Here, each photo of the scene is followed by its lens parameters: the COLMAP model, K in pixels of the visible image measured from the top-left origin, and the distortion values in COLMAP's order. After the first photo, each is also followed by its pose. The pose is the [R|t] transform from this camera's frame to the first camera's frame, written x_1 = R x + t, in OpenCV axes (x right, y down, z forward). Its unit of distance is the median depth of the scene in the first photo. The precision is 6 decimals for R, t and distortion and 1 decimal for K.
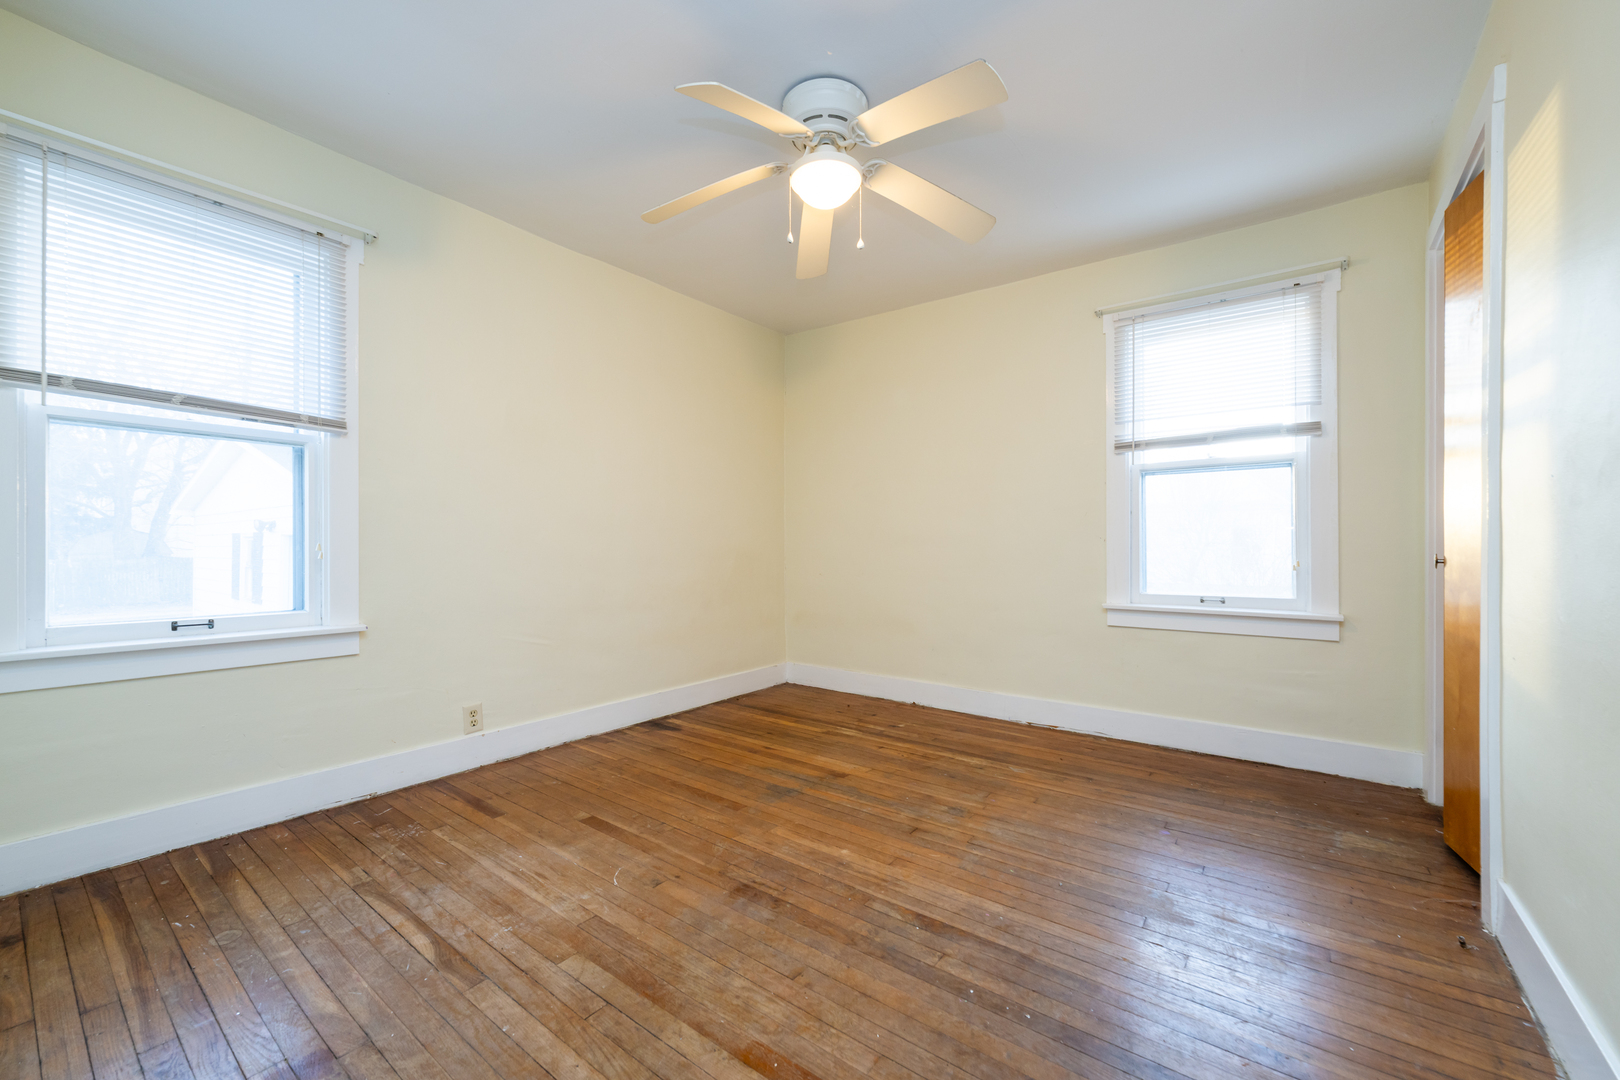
lens RADIAL K [[640.2, 0, 805.9], [0, 640.2, 543.9], [0, 0, 1]] dist [0.000934, -0.000276]
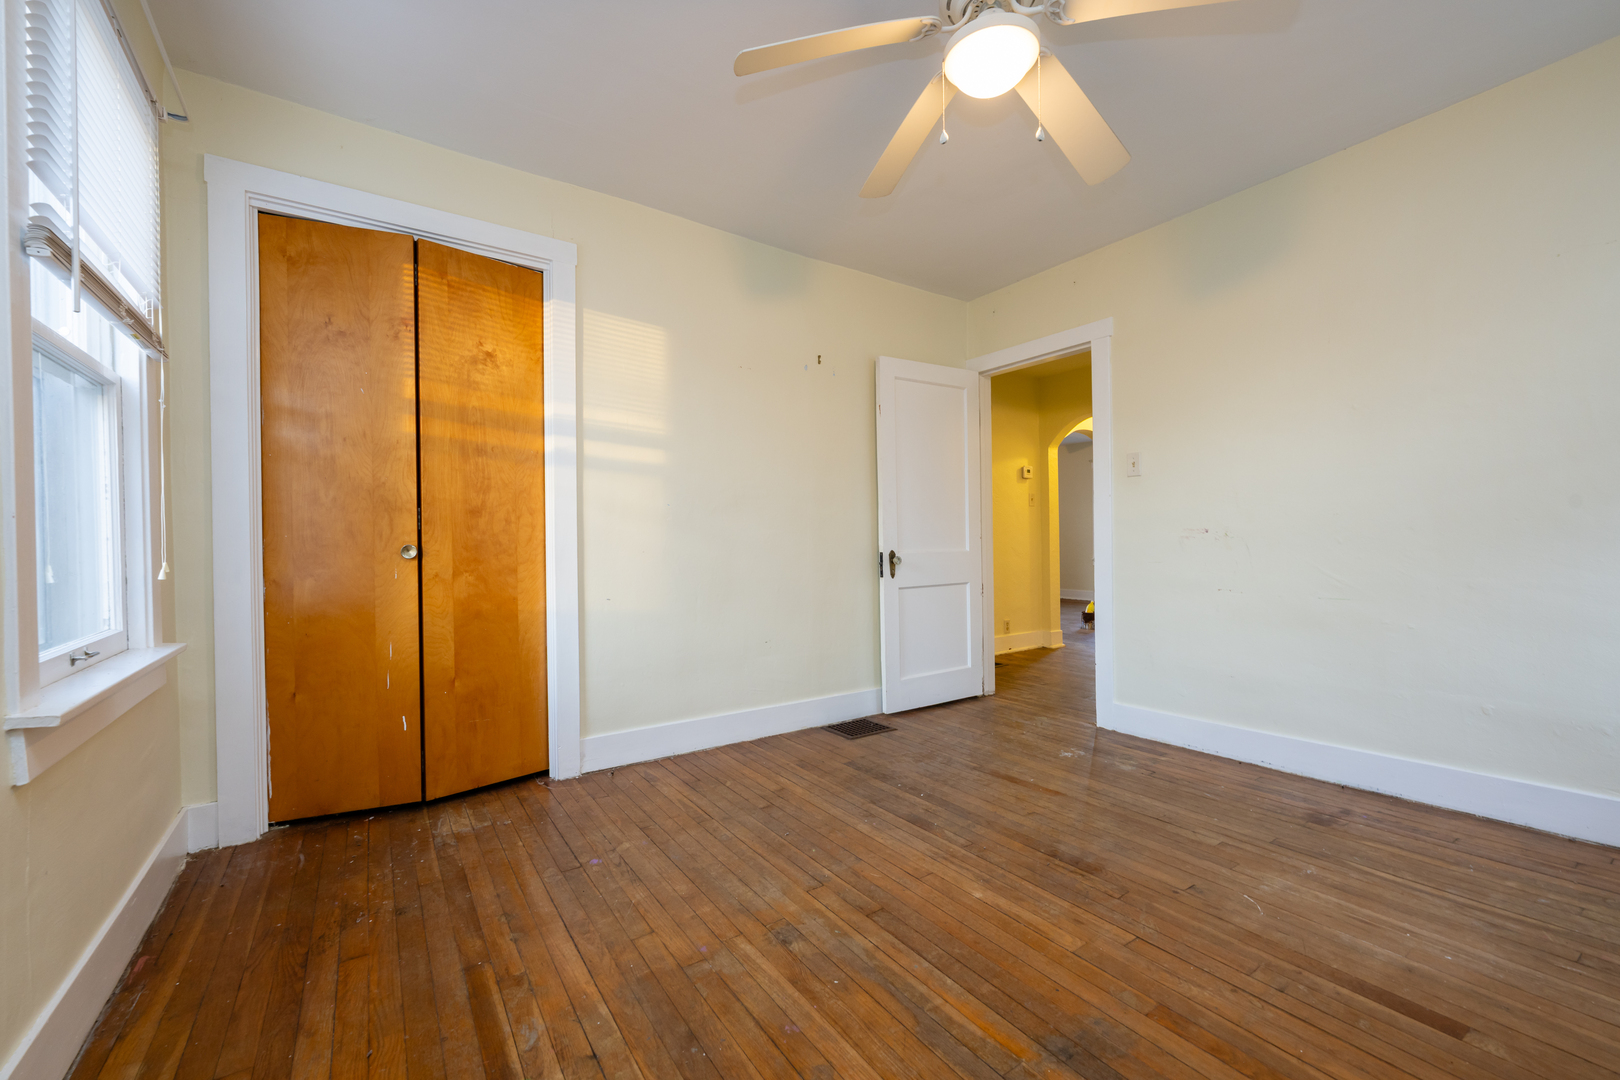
lens RADIAL K [[640.2, 0, 811.1], [0, 640.2, 543.2], [0, 0, 1]] dist [0.000934, -0.000276]
pose [[-0.950464, 0.007789, 0.310738, 0.004712], [0.008589, 0.999962, 0.001206, 0.019697], [-0.310717, 0.003815, -0.950495, 1.998509]]
